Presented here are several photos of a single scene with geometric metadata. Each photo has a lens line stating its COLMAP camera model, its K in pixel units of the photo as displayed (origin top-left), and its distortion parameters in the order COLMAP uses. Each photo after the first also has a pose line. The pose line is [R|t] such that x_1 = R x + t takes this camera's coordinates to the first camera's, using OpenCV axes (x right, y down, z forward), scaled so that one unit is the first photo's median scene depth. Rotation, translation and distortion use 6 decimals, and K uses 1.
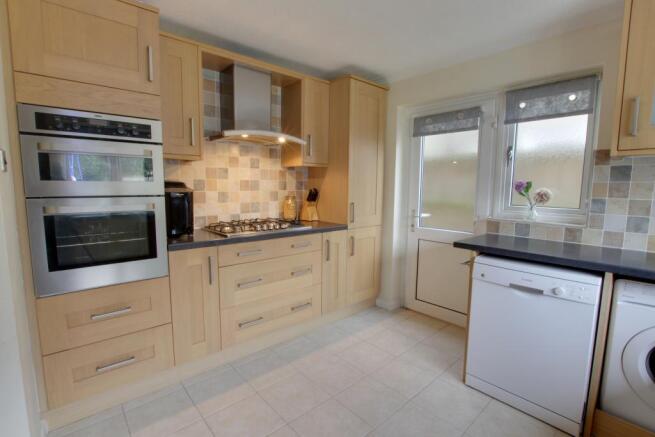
lens RADIAL K [[303.8, 0, 326.2], [0, 303.8, 219.1], [0, 0, 1]] dist [-0.025320, 0.000585]
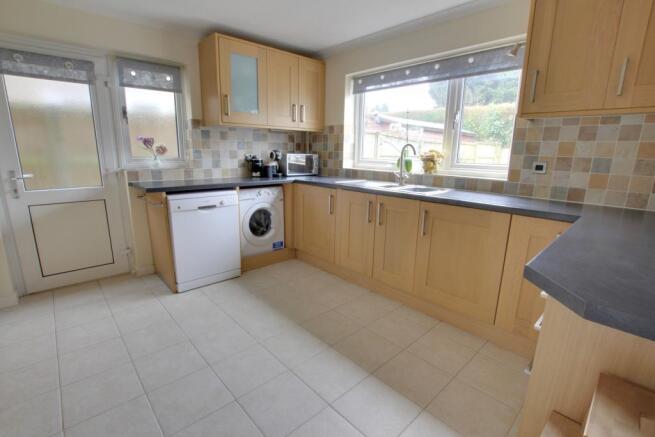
lens RADIAL K [[303.8, 0, 325.7], [0, 303.8, 218.0], [0, 0, 1]] dist [-0.025320, 0.000585]
pose [[-0.024371, -0.223486, 0.974402, -0.603417], [0.093314, 0.969928, 0.224794, -0.008823], [-0.995338, 0.096404, -0.002784, 0.249369]]
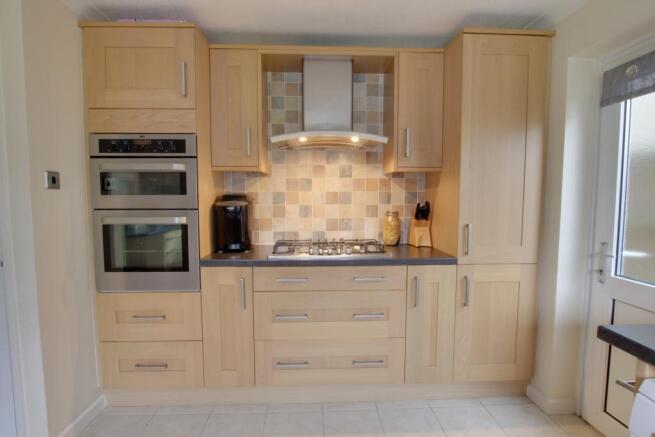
lens RADIAL K [[327.2, 0, 327.9], [0, 327.2, 220.3], [0, 0, 1]] dist [-0.023106, -0.000199]
pose [[0.779105, 0.038821, -0.625691, 0.316074], [-0.063418, 0.997841, -0.017058, -0.035242], [0.623678, 0.052970, 0.779885, 0.302599]]
